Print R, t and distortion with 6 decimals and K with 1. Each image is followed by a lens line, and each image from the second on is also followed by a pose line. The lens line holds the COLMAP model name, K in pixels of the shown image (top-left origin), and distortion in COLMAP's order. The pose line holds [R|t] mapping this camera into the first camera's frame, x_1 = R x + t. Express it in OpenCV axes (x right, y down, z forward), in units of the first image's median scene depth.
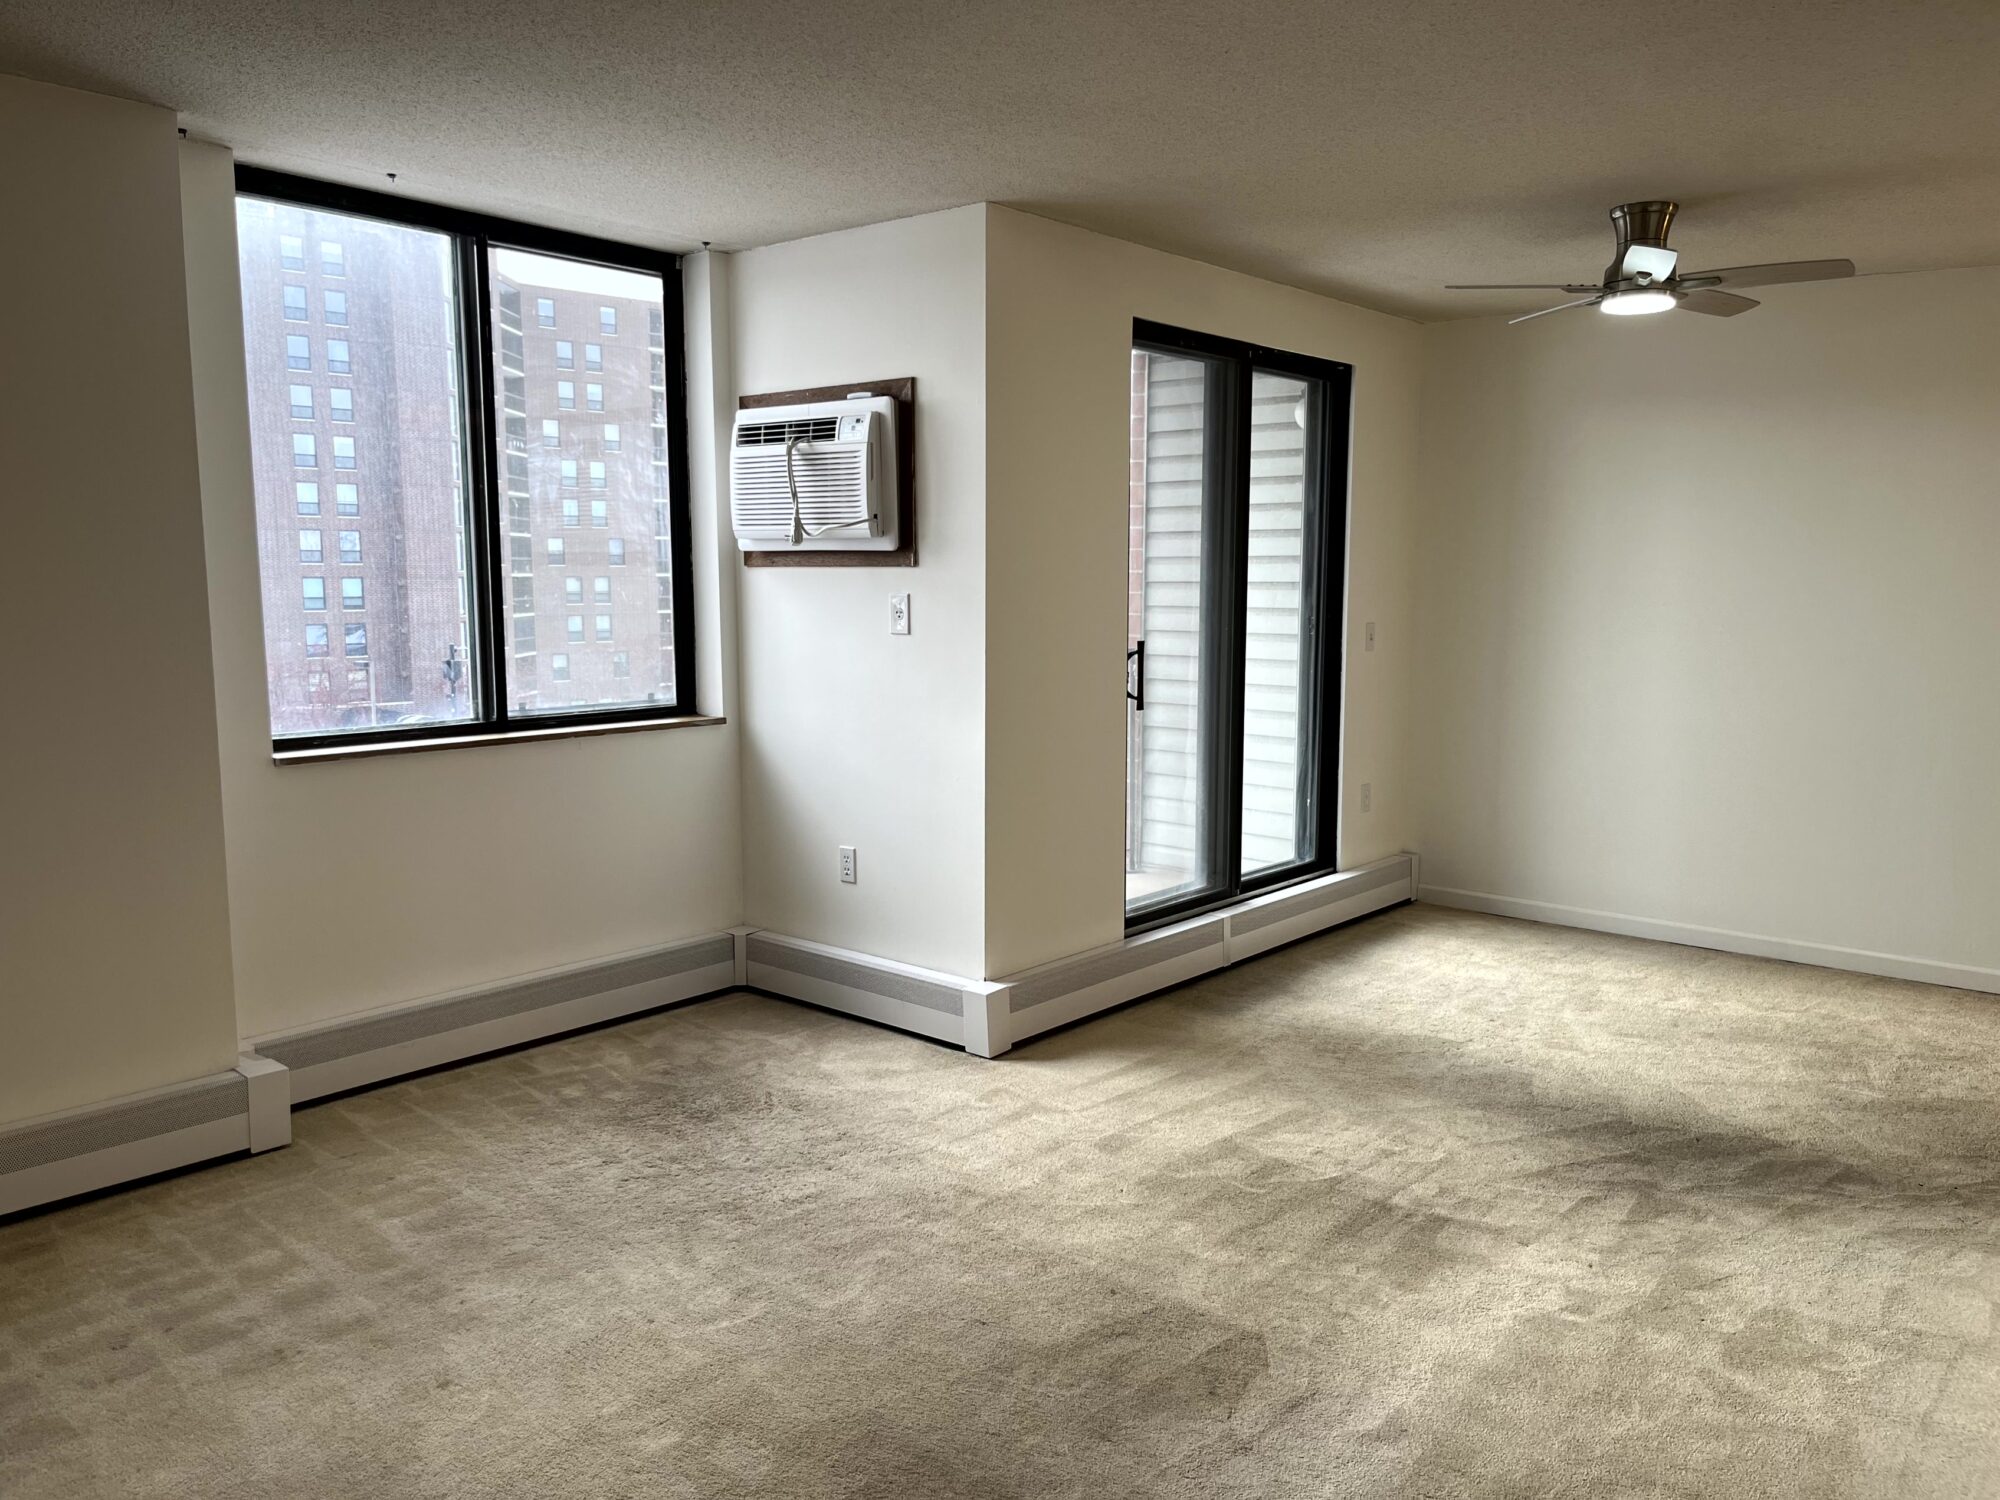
lens RADIAL K [[1520.2, 0, 992.4], [0, 1520.2, 765.5], [0, 0, 1]] dist [0.054457, -0.064780]
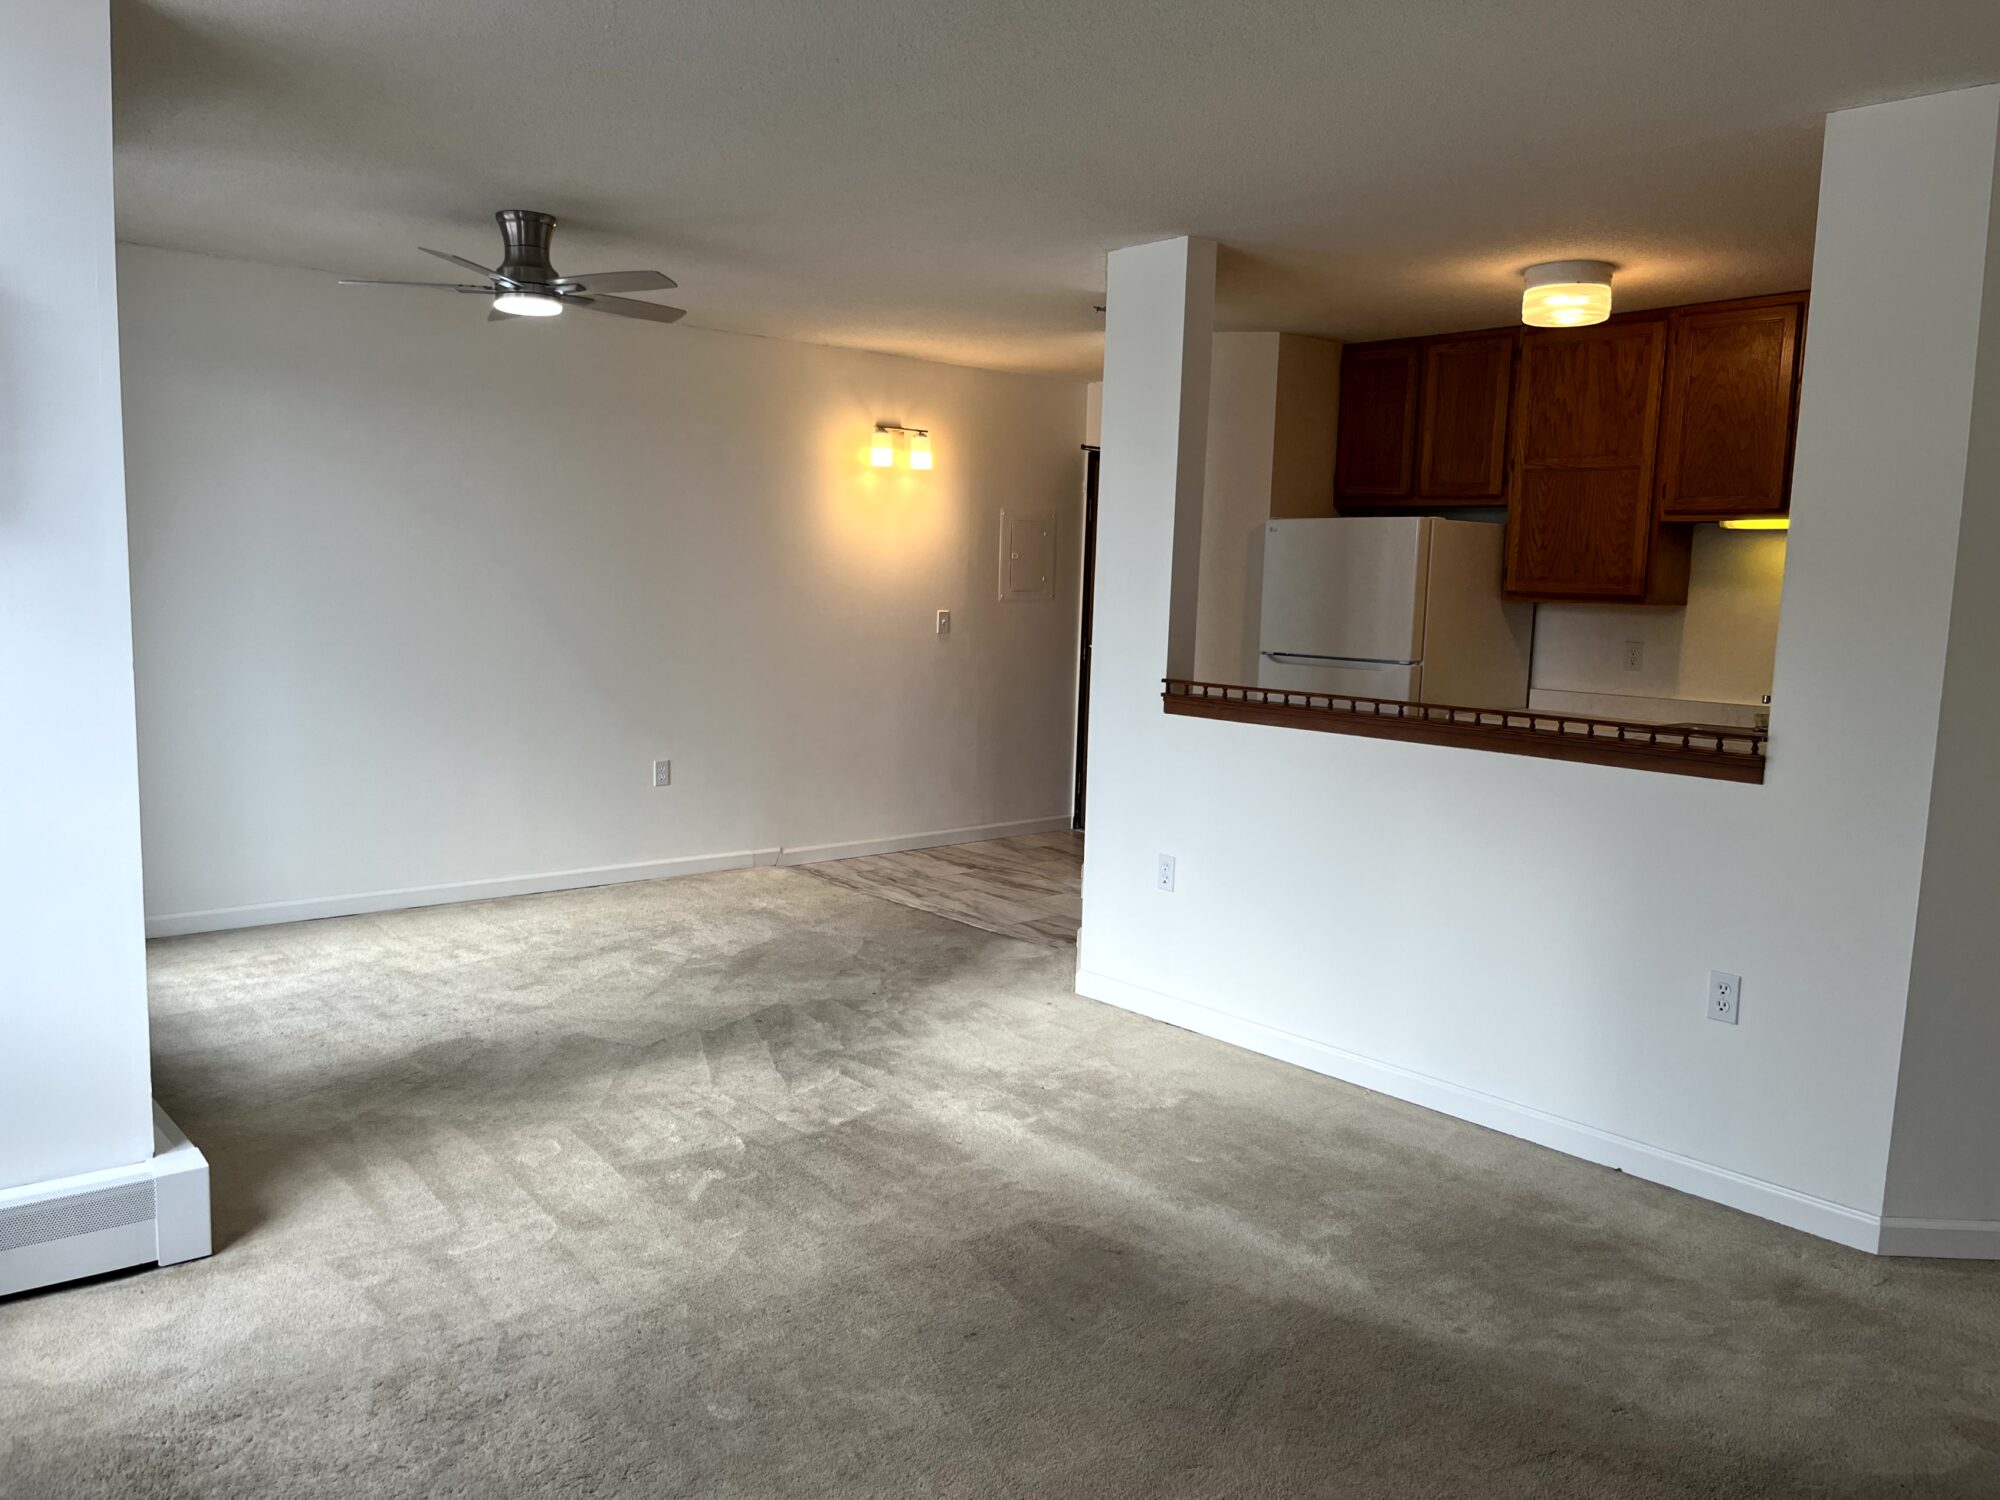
lens RADIAL K [[1520.2, 0, 1003.1], [0, 1520.2, 755.4], [0, 0, 1]] dist [0.054457, -0.064780]
pose [[0.145542, -0.121075, 0.981916, -0.698864], [0.096080, 0.989522, 0.107772, -0.083132], [-0.984676, 0.078657, 0.155650, 0.600012]]
